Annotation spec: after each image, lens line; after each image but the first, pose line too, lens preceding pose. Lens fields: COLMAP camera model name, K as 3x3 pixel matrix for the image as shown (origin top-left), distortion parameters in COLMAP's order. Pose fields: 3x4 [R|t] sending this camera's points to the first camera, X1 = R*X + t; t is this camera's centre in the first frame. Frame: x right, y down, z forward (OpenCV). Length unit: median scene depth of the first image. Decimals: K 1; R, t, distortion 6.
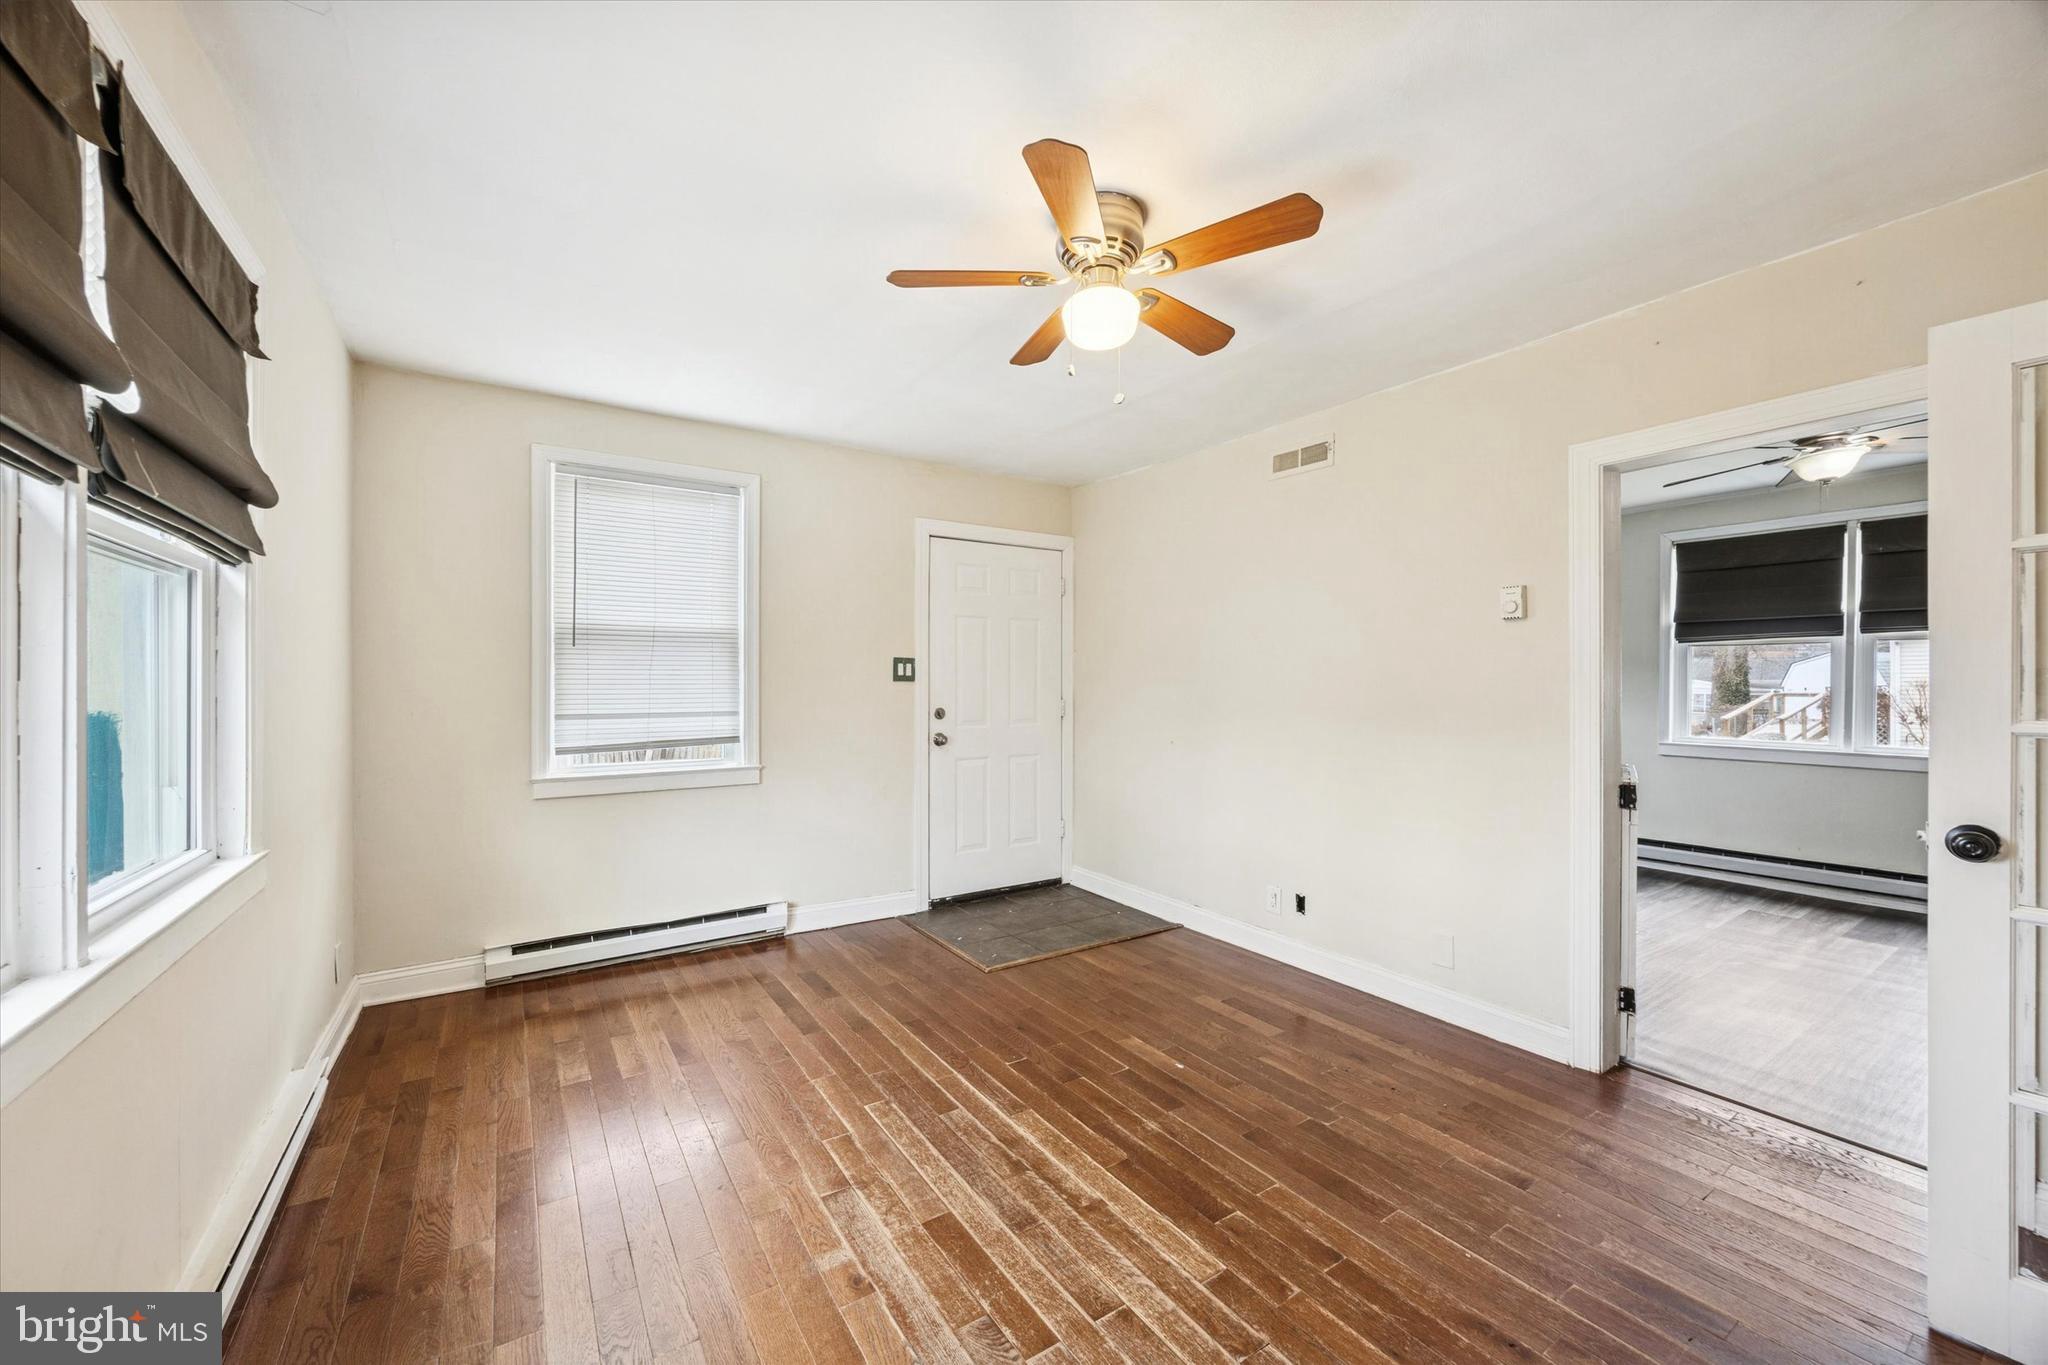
lens RADIAL K [[784.7, 0, 1002.0], [0, 784.7, 685.5], [0, 0, 1]] dist [-0.005418, 0.000703]
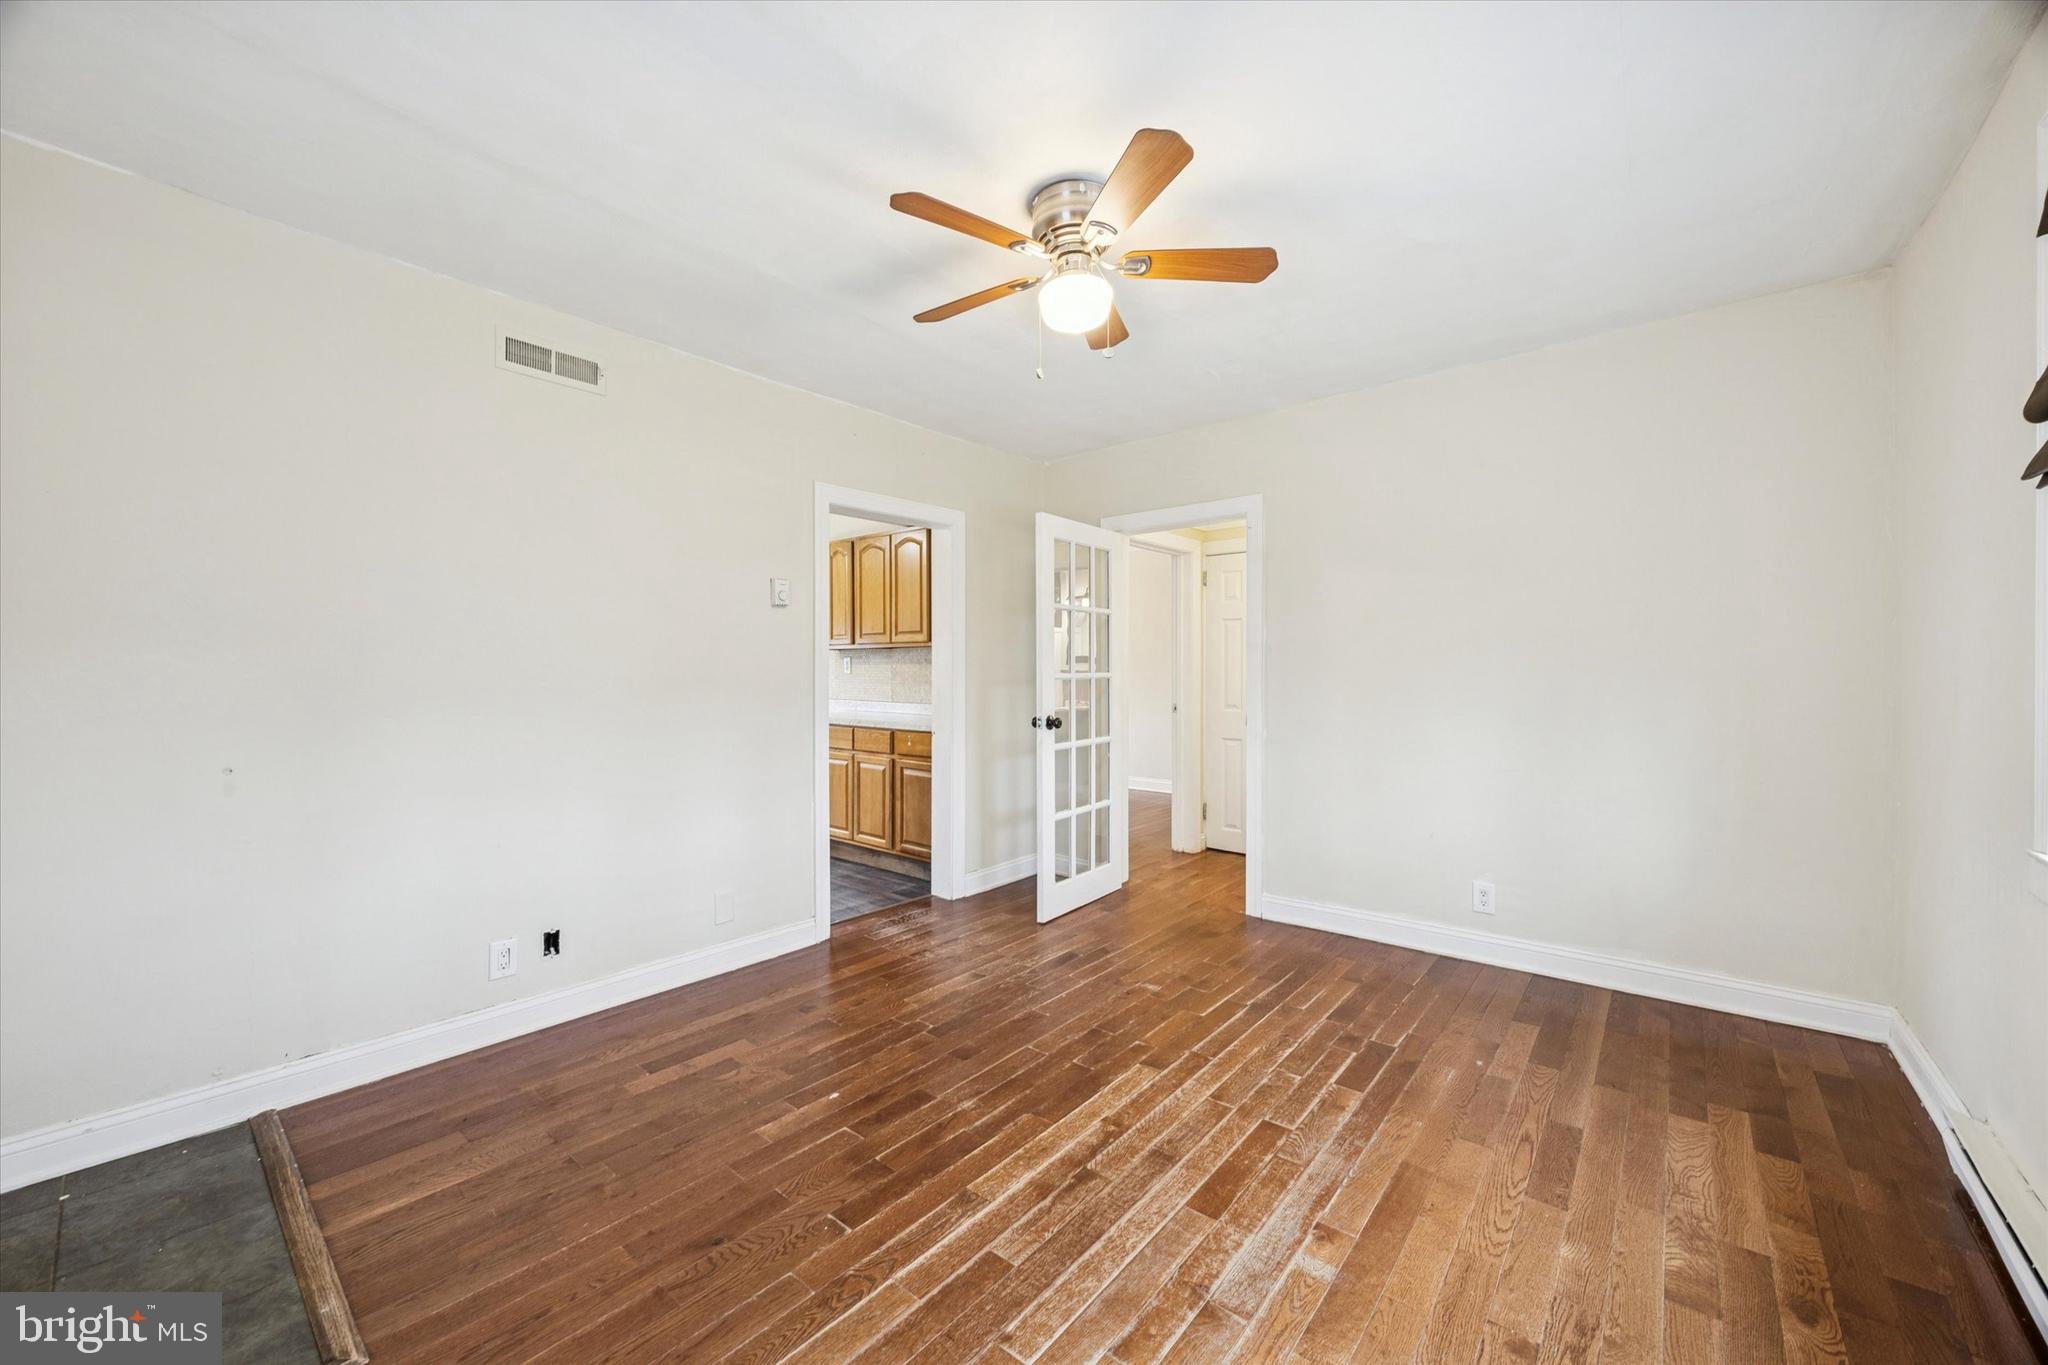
lens RADIAL K [[784.7, 0, 1017.8], [0, 784.7, 672.4], [0, 0, 1]] dist [-0.005418, 0.000703]
pose [[-0.299645, -0.000505, 0.954051, -0.598132], [0.003805, 0.999991, 0.001724, 0.018696], [-0.954043, 0.004147, -0.299640, 0.972954]]
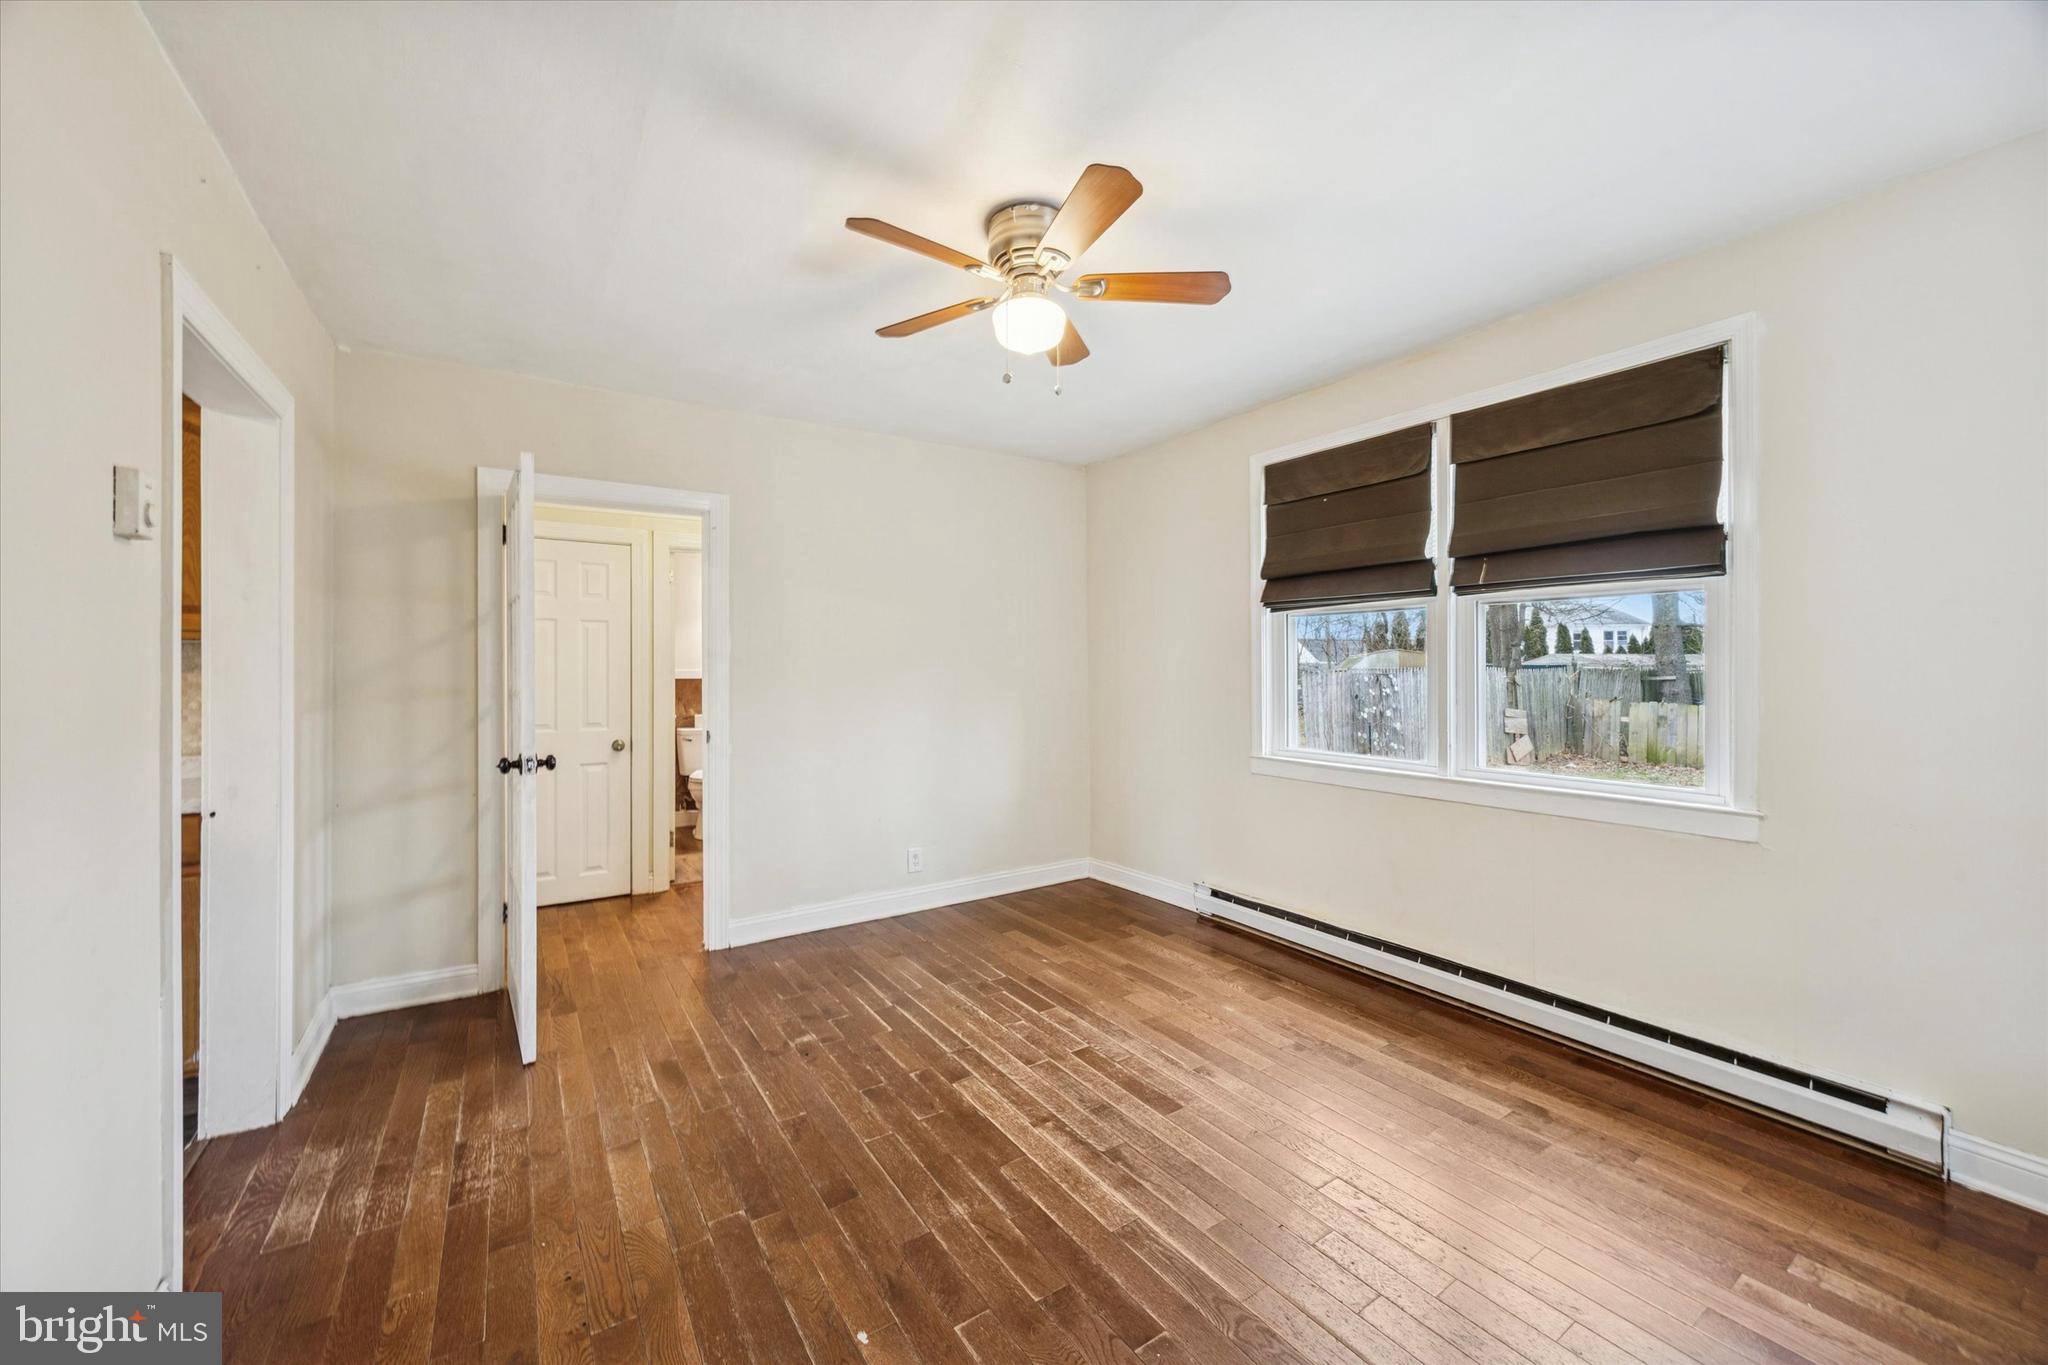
lens RADIAL K [[784.7, 0, 1030.2], [0, 784.7, 672.8], [0, 0, 1]] dist [-0.005418, 0.000703]
pose [[-0.999605, -0.000598, -0.028094, 0.111841], [-0.000694, 0.999994, 0.003415, 0.001209], [0.028092, 0.003433, -0.999599, 1.435076]]
